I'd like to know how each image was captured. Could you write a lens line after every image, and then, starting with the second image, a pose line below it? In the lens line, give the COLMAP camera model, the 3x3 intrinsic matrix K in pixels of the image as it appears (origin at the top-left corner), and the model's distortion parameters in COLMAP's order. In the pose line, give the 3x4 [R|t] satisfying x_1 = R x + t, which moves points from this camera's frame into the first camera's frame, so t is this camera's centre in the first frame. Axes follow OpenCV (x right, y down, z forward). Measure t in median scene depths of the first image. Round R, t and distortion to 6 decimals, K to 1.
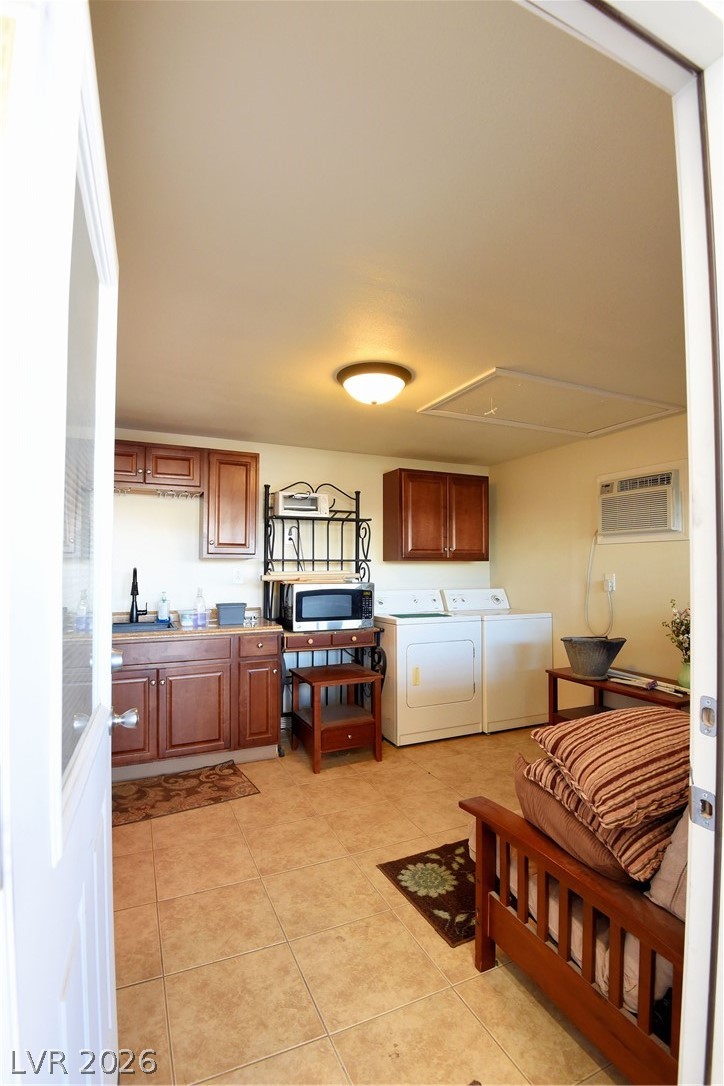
lens RADIAL K [[511.0, 0, 362.0], [0, 511.0, 543.0], [0, 0, 1]] dist [-0.000937, -0.029318]
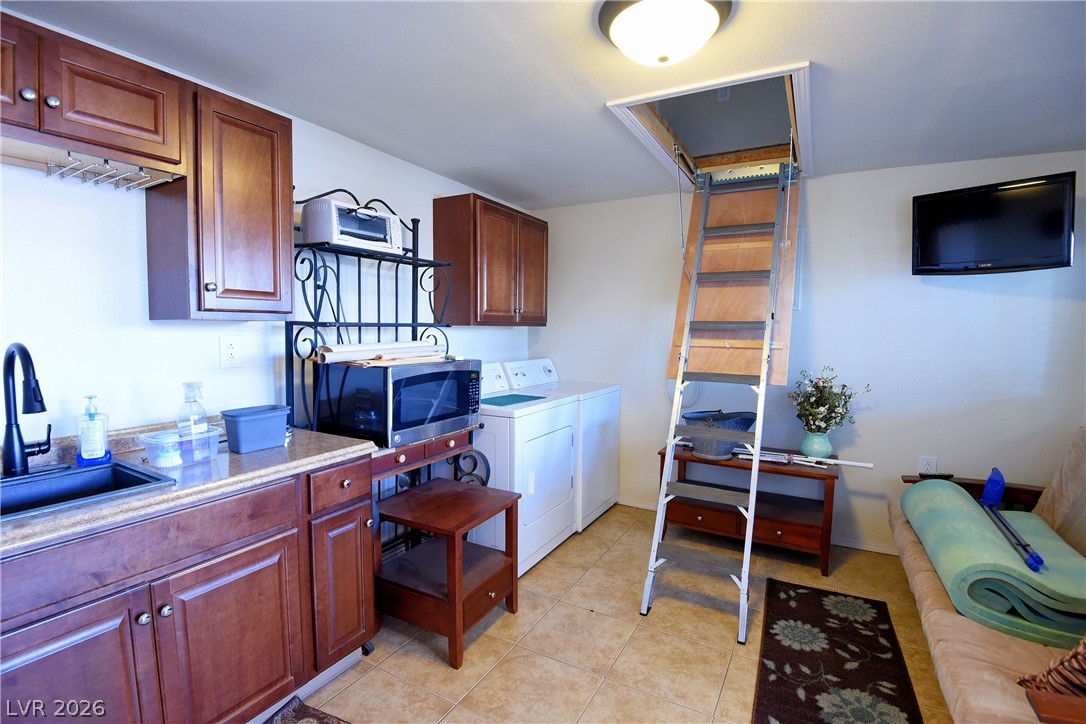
lens RADIAL K [[511.0, 0, 538.4], [0, 511.0, 363.0], [0, 0, 1]] dist [-0.000937, -0.029318]
pose [[0.809198, -0.033557, 0.586577, -0.325402], [-0.037792, 0.993327, 0.108962, 0.006329], [-0.586319, -0.110340, 0.802530, 0.430662]]
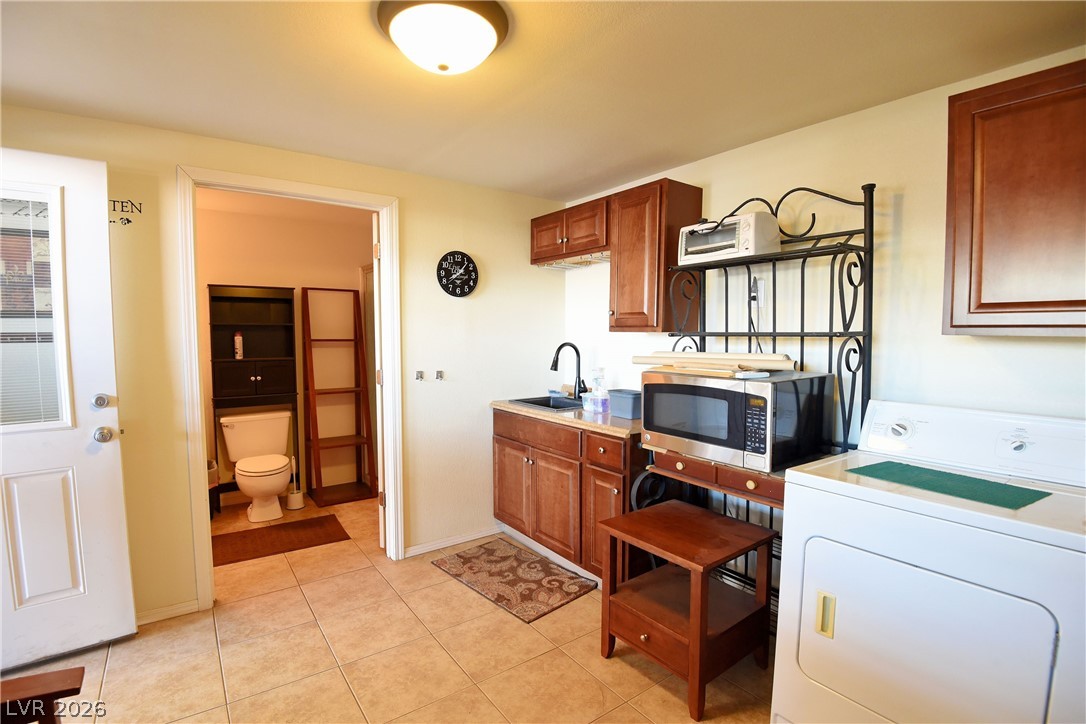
lens RADIAL K [[511.0, 0, 538.4], [0, 511.0, 363.0], [0, 0, 1]] dist [-0.000937, -0.029318]
pose [[0.189298, 0.061853, -0.979970, 0.471119], [0.046526, 0.996328, 0.071873, 0.015277], [0.980817, -0.059199, 0.185725, 0.730530]]
